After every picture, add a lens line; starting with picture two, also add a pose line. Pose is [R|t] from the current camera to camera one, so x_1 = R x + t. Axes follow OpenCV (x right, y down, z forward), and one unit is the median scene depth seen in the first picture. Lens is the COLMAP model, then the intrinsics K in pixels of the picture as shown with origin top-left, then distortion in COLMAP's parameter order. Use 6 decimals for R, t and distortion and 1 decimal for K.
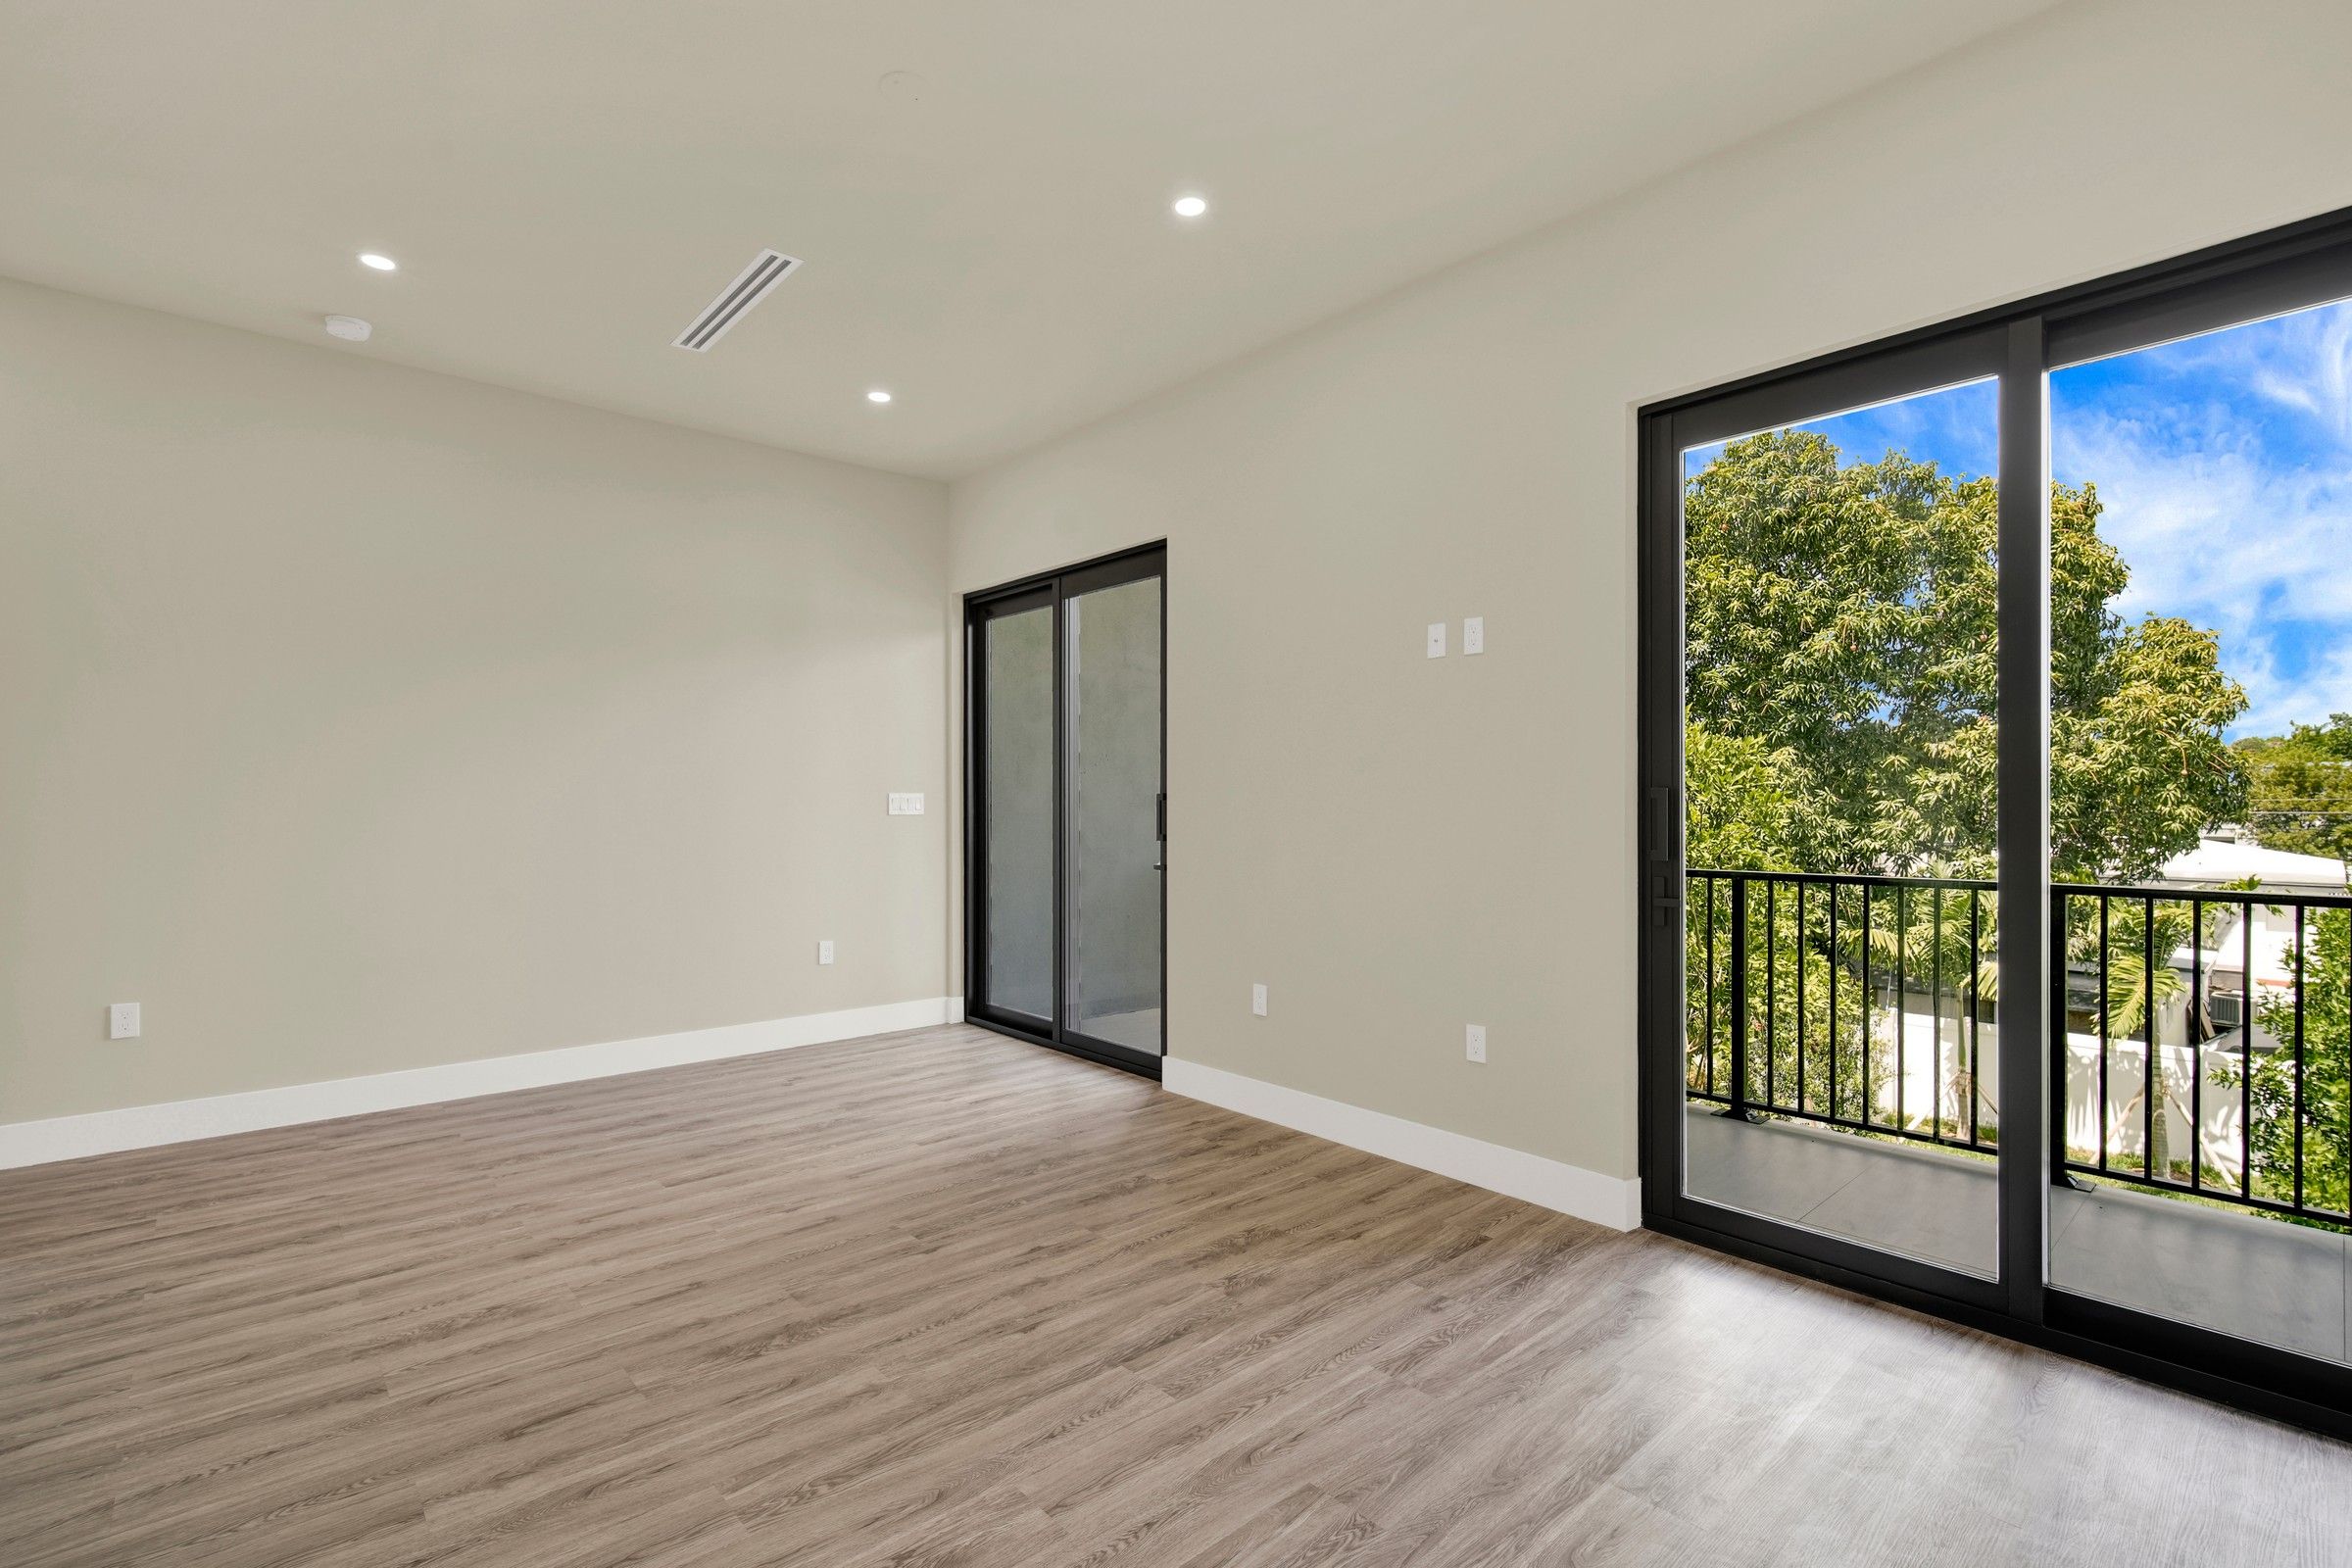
lens RADIAL K [[1052.6, 0, 1171.0], [0, 1052.6, 800.6], [0, 0, 1]] dist [-0.011762, 0.003260]
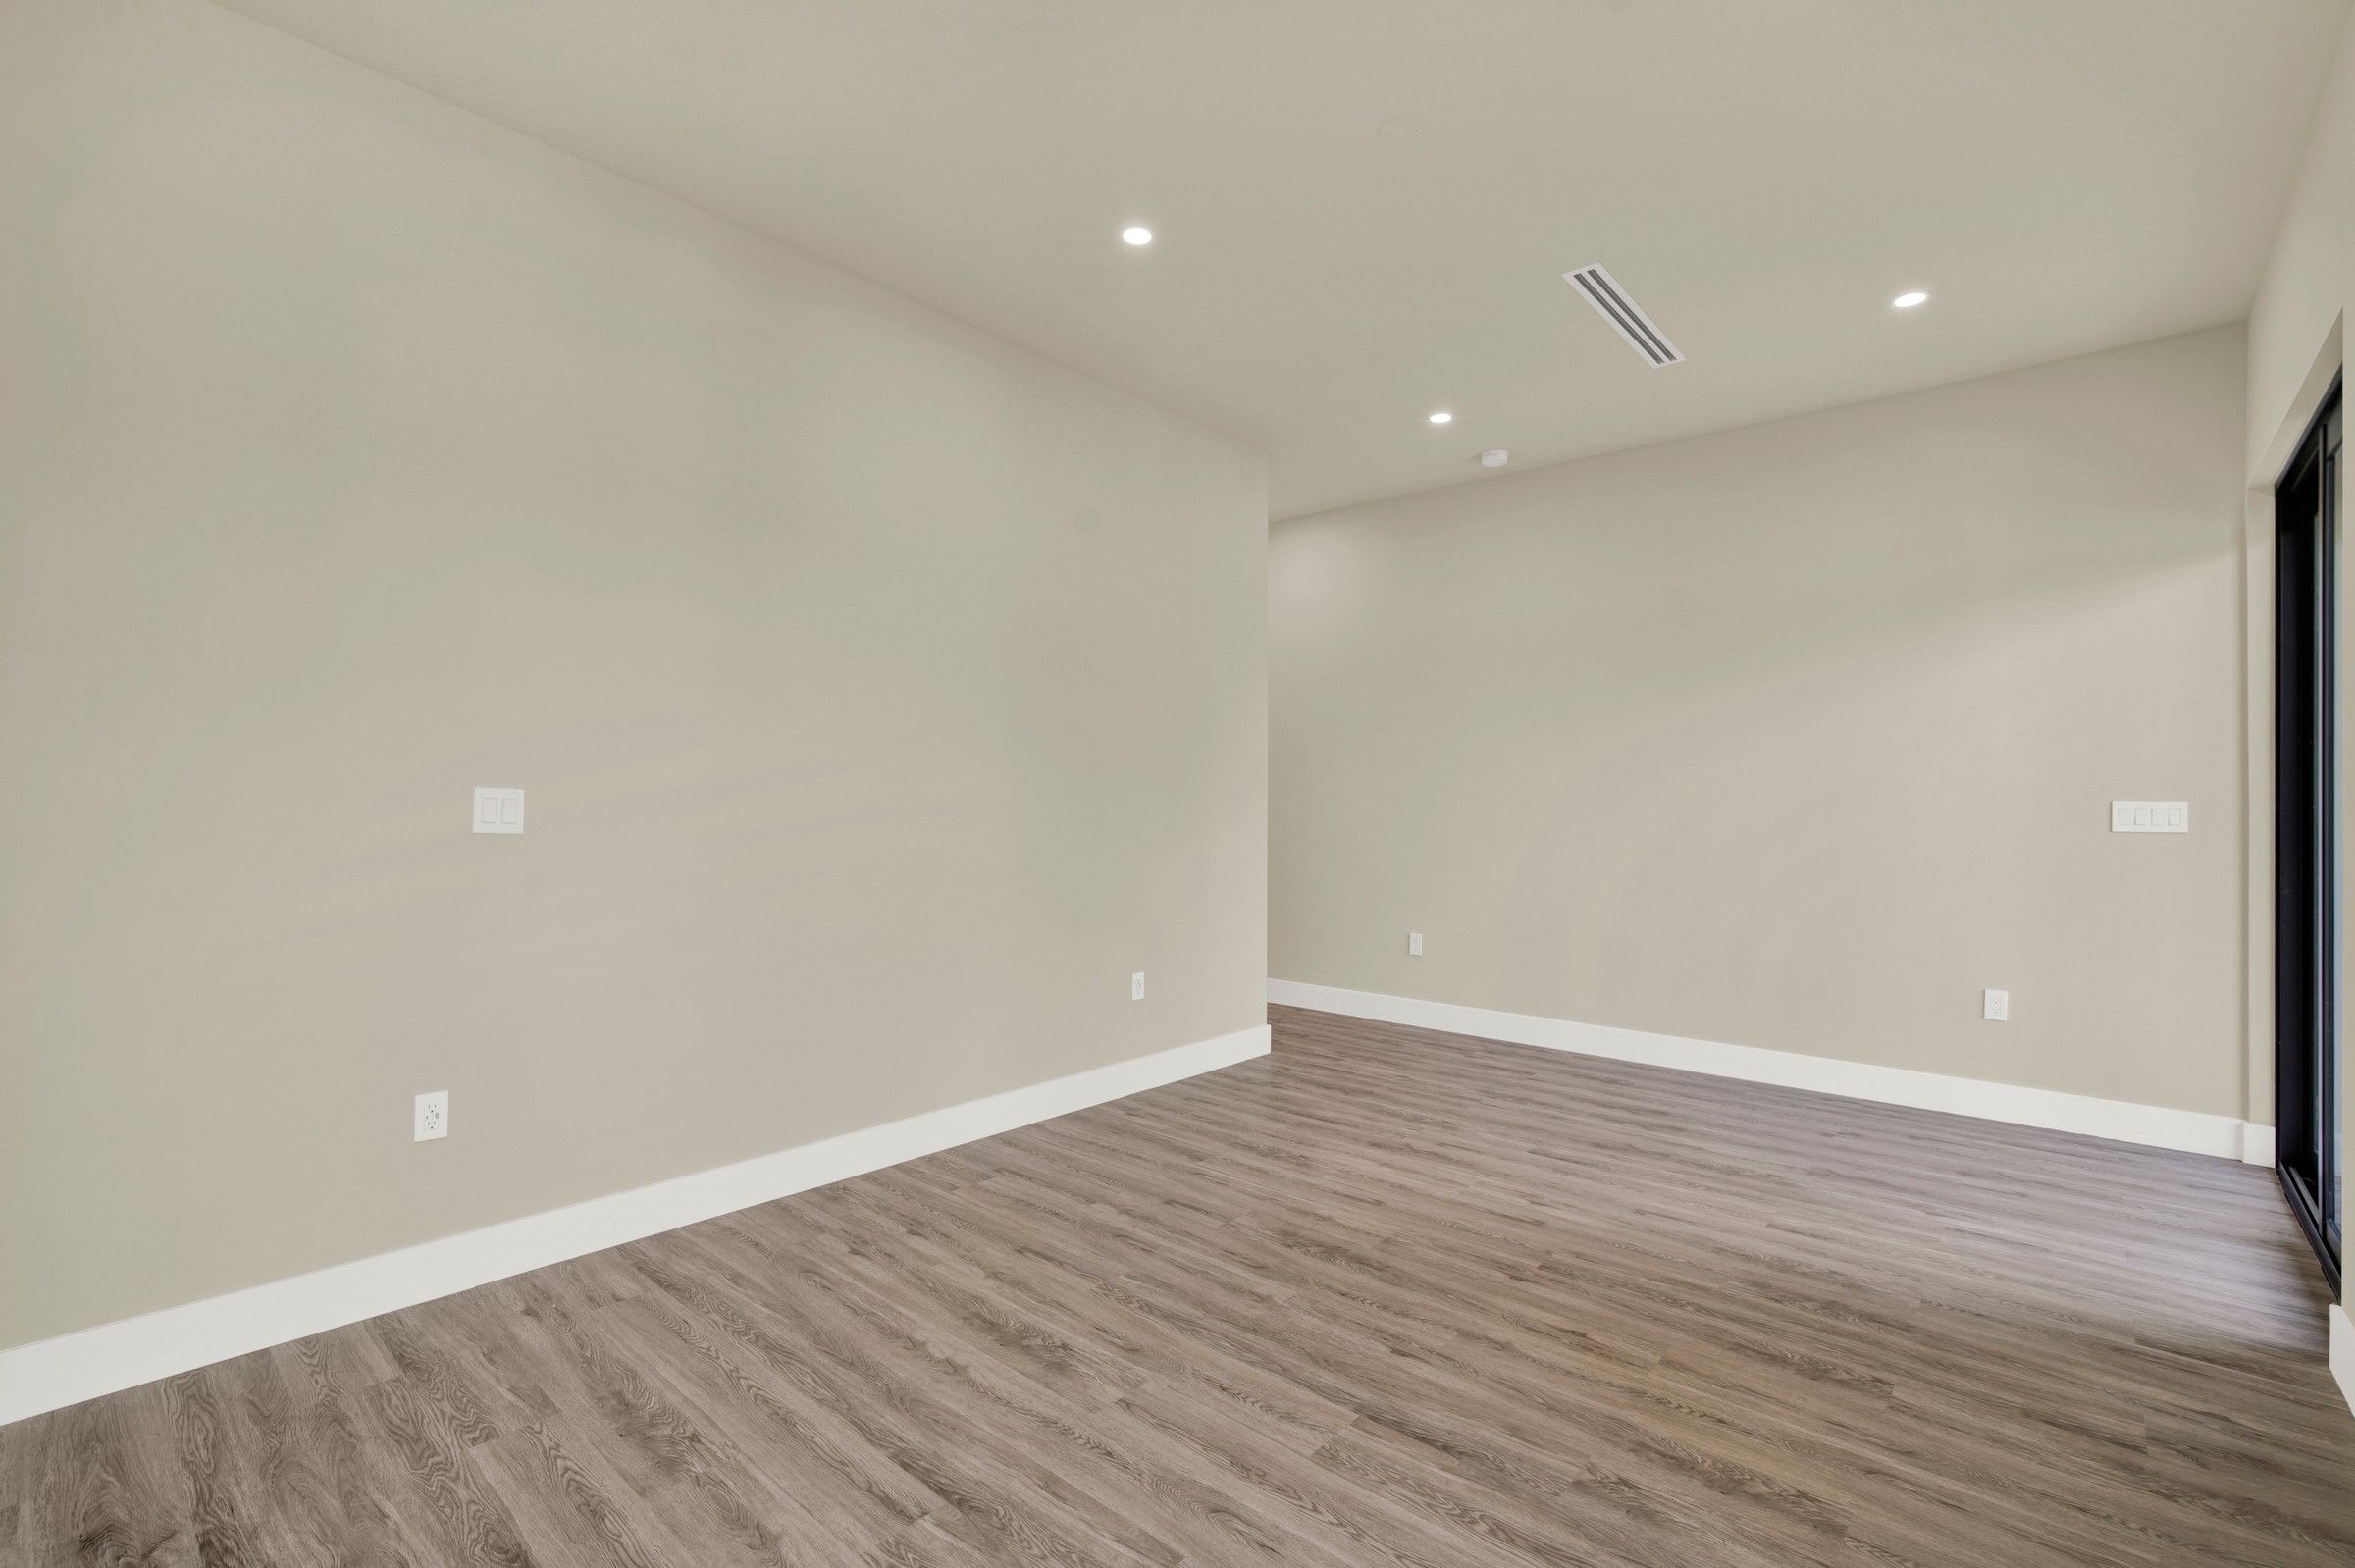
lens RADIAL K [[1053.9, 0, 1188.1], [0, 1053.9, 783.8], [0, 0, 1]] dist [-0.011762, 0.003260]
pose [[0.121445, -0.017842, -0.992438, 0.706452], [-0.006278, 0.999805, -0.018743, 0.000606], [0.992578, 0.008507, 0.121310, 0.601501]]
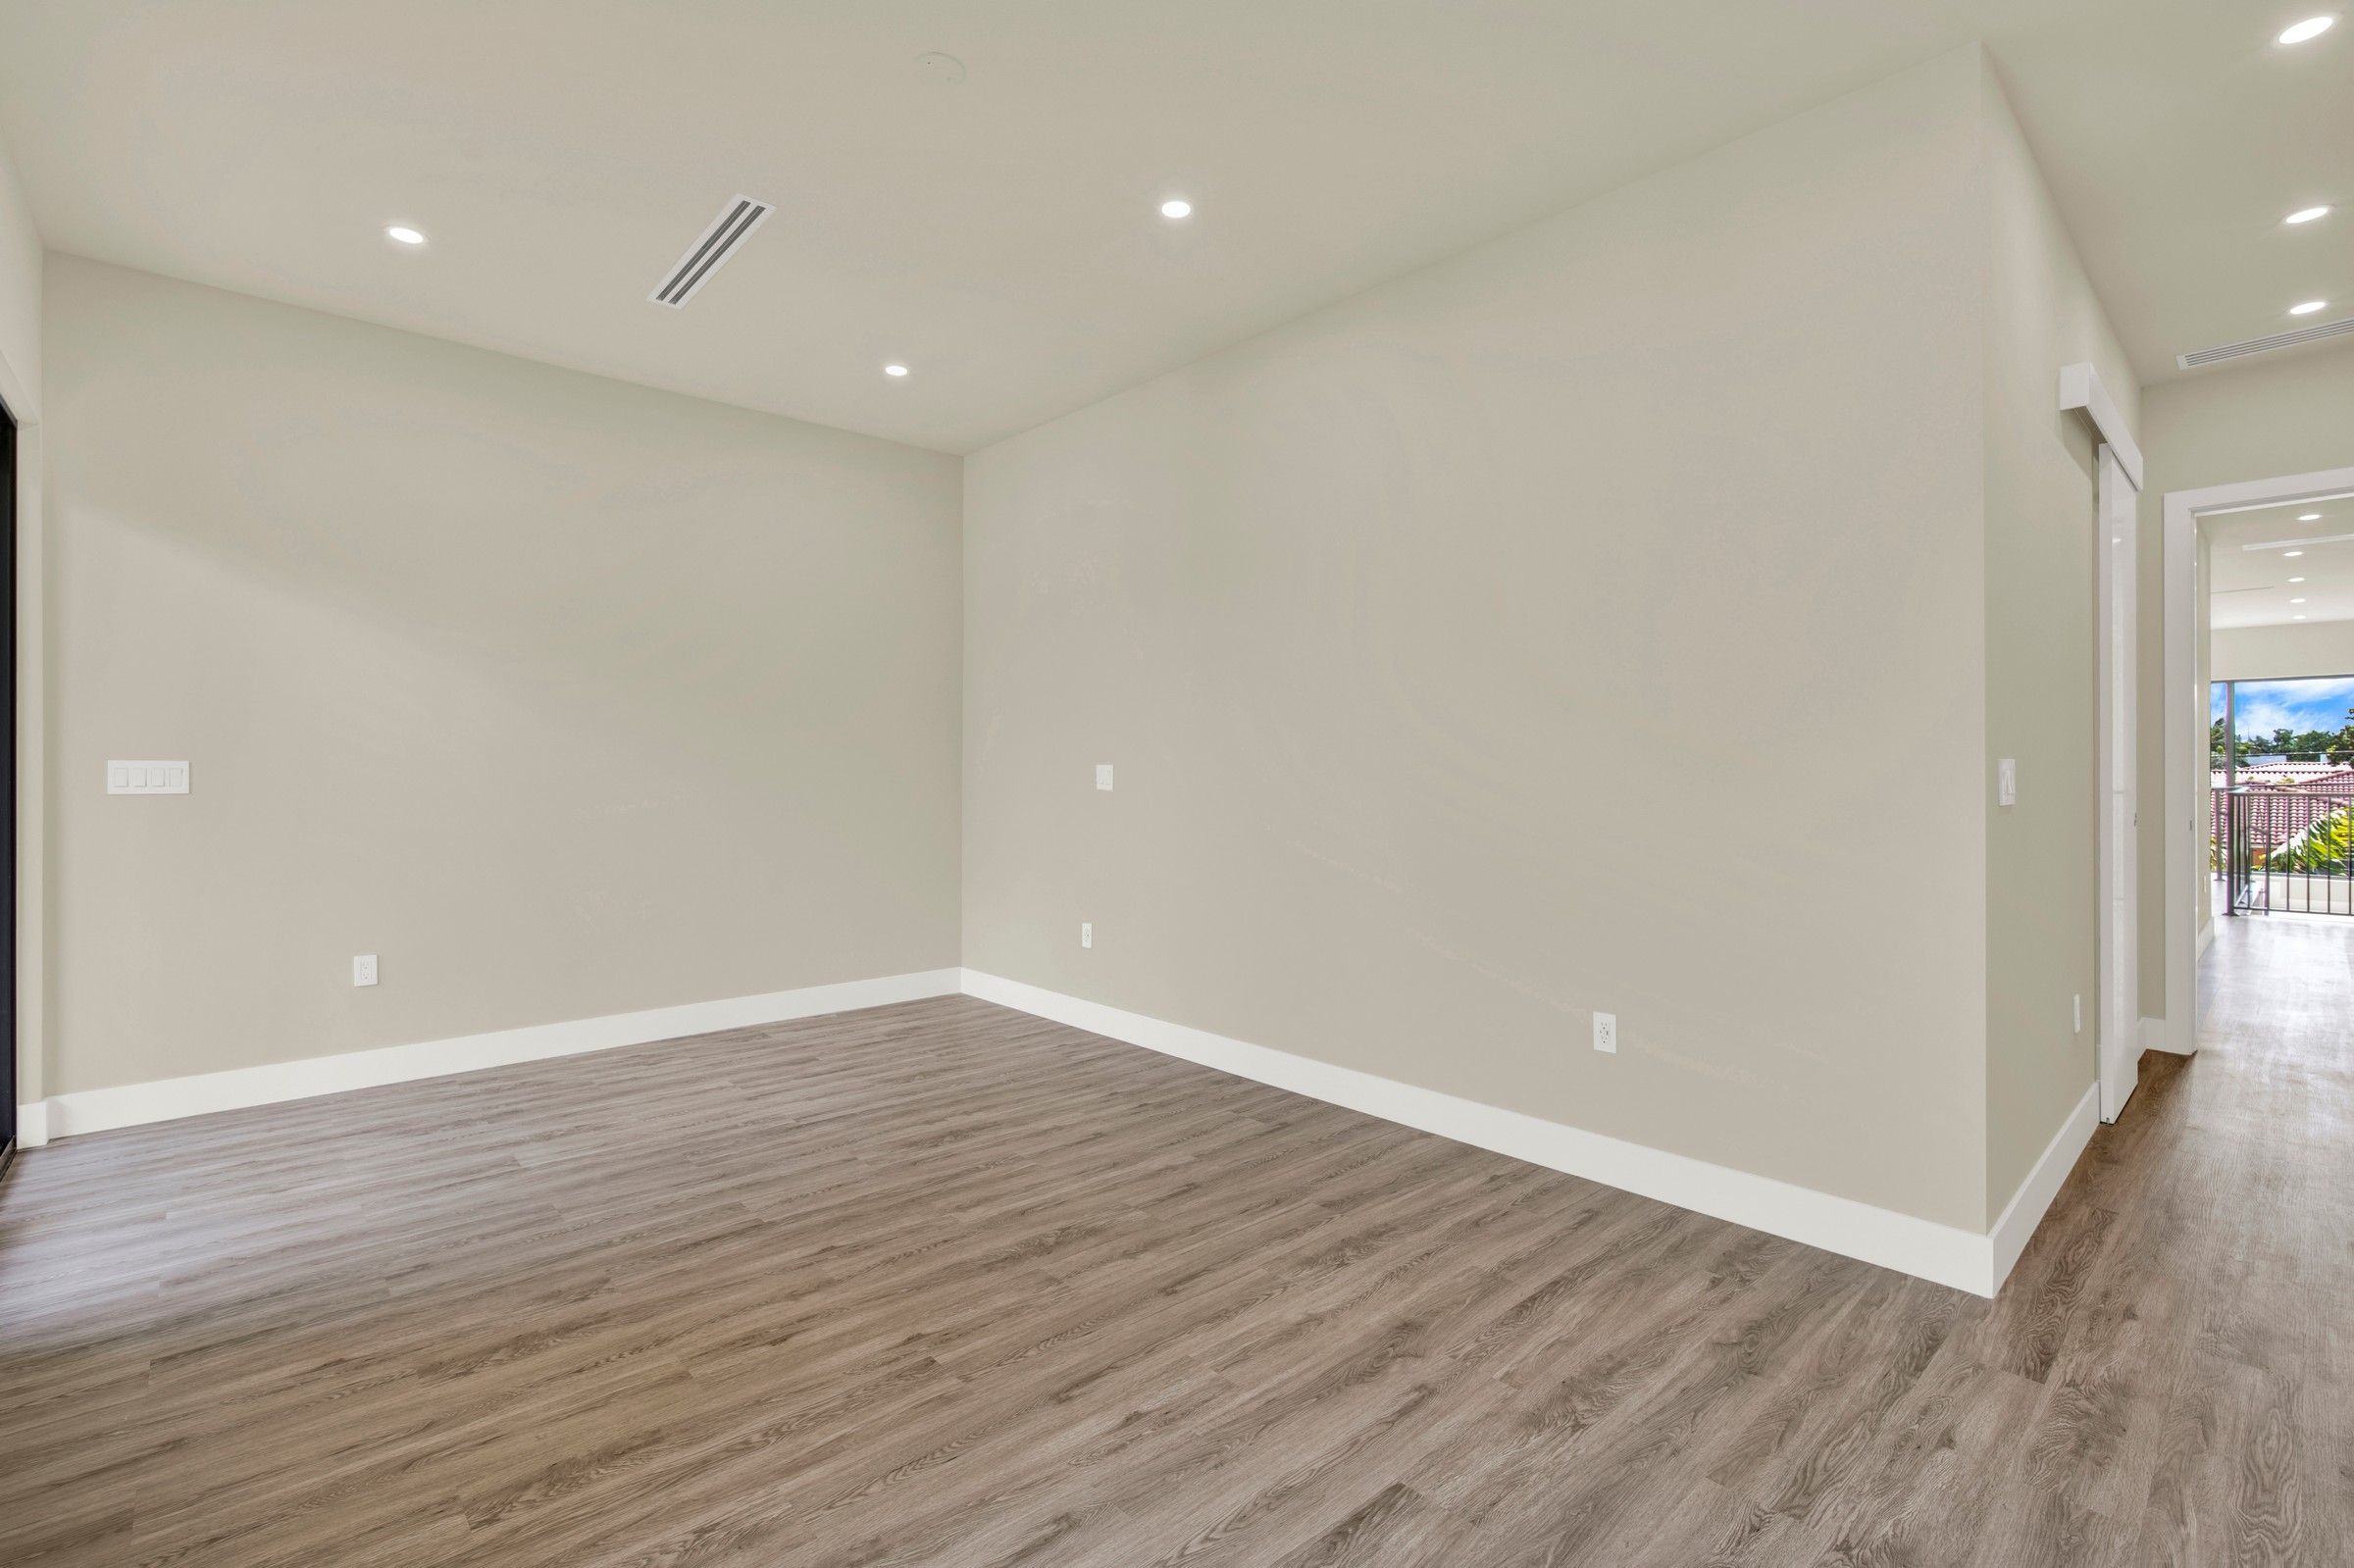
lens RADIAL K [[1053.4, 0, 1174.1], [0, 1053.4, 760.7], [0, 0, 1]] dist [-0.011762, 0.003260]
pose [[-0.999992, -0.003701, -0.001361, -0.434246], [-0.003684, 0.999919, -0.012184, 0.003046], [0.001406, -0.012179, -0.999925, 1.848300]]
